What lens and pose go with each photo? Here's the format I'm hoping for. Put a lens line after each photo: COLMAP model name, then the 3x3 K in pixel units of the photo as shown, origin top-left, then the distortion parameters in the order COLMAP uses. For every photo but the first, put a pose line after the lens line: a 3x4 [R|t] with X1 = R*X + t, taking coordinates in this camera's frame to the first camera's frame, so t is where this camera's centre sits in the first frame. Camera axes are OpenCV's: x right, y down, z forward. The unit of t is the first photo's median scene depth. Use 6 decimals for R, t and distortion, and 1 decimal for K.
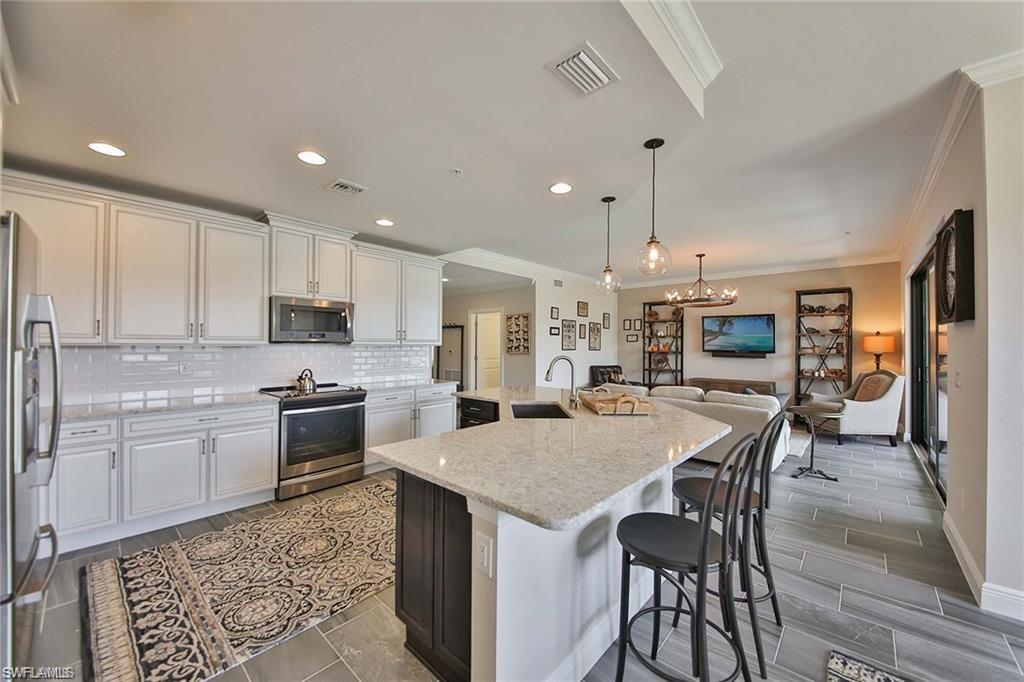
lens RADIAL K [[380.2, 0, 513.6], [0, 380.2, 342.5], [0, 0, 1]] dist [0.035441, -0.026269]
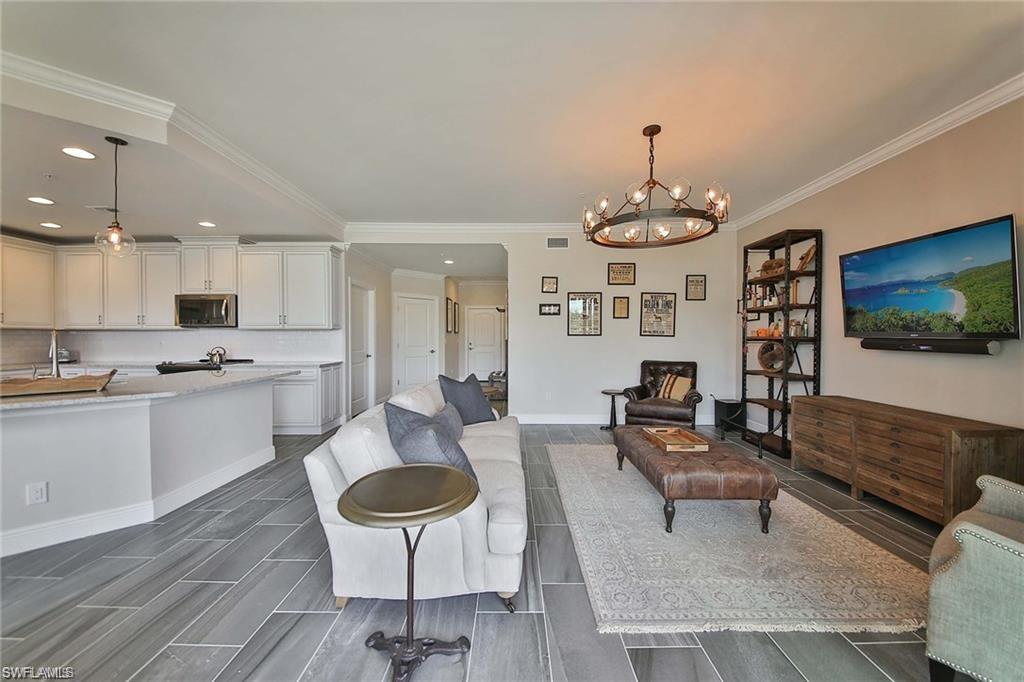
lens RADIAL K [[386.2, 0, 512.0], [0, 386.2, 341.0], [0, 0, 1]] dist [0.027003, -0.018621]
pose [[0.666625, 0.001352, -0.745392, 0.837158], [0.007952, 0.999929, 0.008925, 0.031790], [0.745351, -0.011877, 0.666566, 0.624777]]
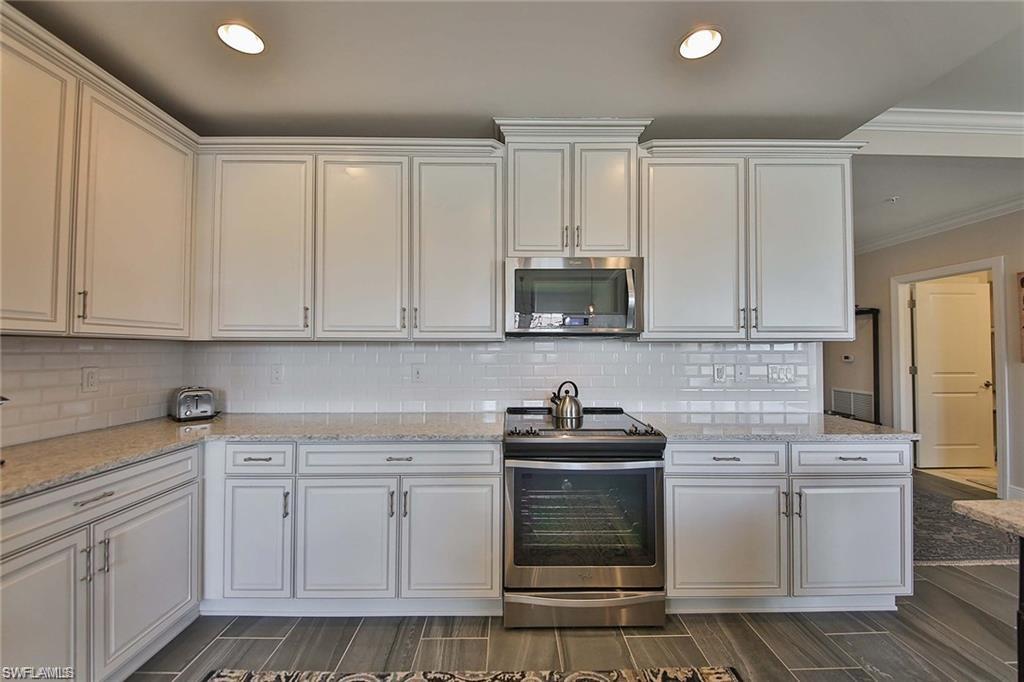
lens RADIAL K [[386.2, 0, 512.0], [0, 386.2, 341.0], [0, 0, 1]] dist [0.027003, -0.018621]
pose [[0.675828, -0.020152, -0.736784, -0.117922], [0.006057, 0.999744, -0.021789, 0.014436], [0.737034, 0.010262, 0.675778, 0.392432]]
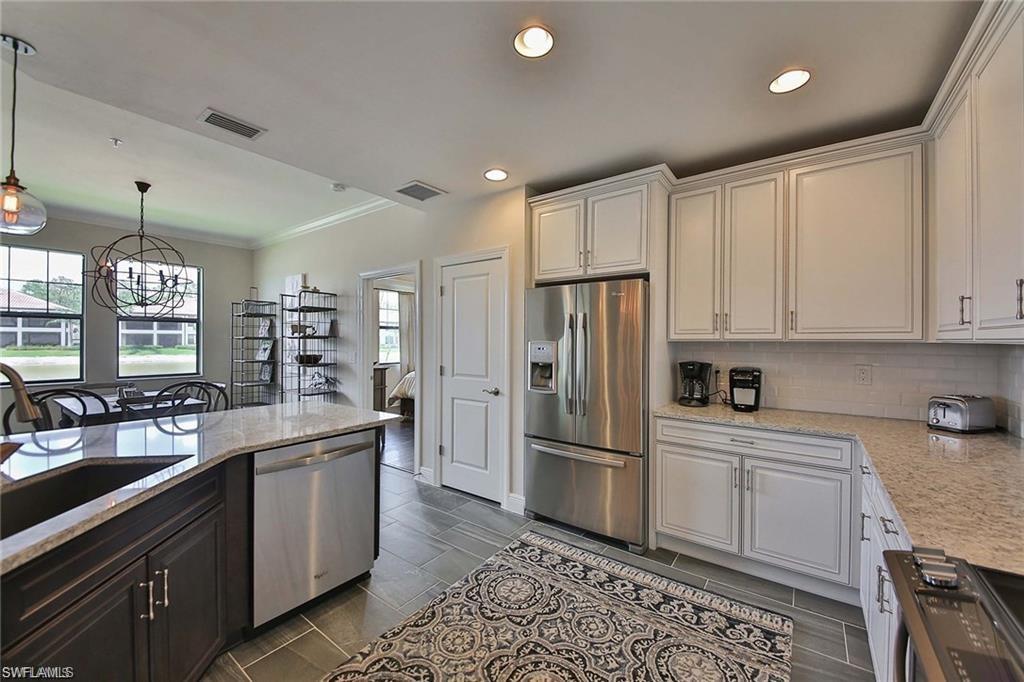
lens RADIAL K [[390.2, 0, 511.3], [0, 390.2, 342.2], [0, 0, 1]] dist [0.030341, -0.017334]
pose [[-0.995236, -0.008228, -0.097152, -0.197117], [-0.008116, 0.999966, -0.001543, 0.006337], [0.097161, -0.000748, -0.995268, 0.753724]]
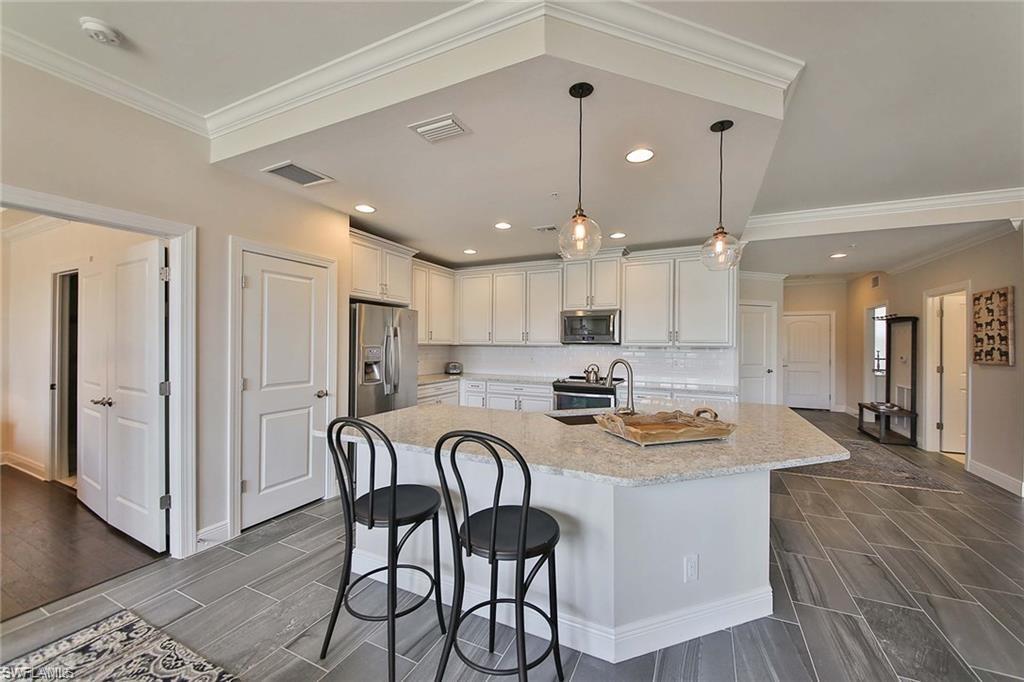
lens RADIAL K [[390.2, 0, 511.3], [0, 390.2, 342.2], [0, 0, 1]] dist [0.030341, -0.017334]
pose [[0.282860, -0.005764, -0.959144, 0.466234], [-0.000559, 0.999981, -0.006175, 0.002321], [0.959161, 0.002283, 0.282851, 0.266036]]
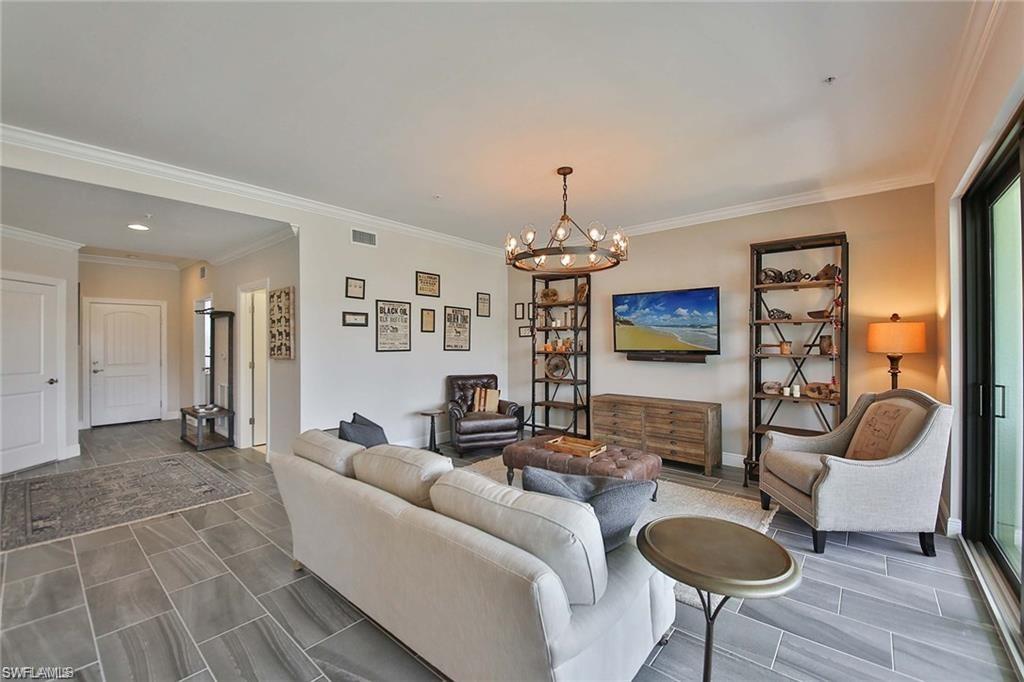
lens RADIAL K [[413.7, 0, 515.3], [0, 413.7, 341.5], [0, 0, 1]] dist [0.026258, -0.019803]
pose [[0.999555, -0.006990, 0.028986, 0.458209], [0.006852, 0.999965, 0.004859, 0.003562], [-0.029019, -0.004658, 0.999568, 0.493109]]
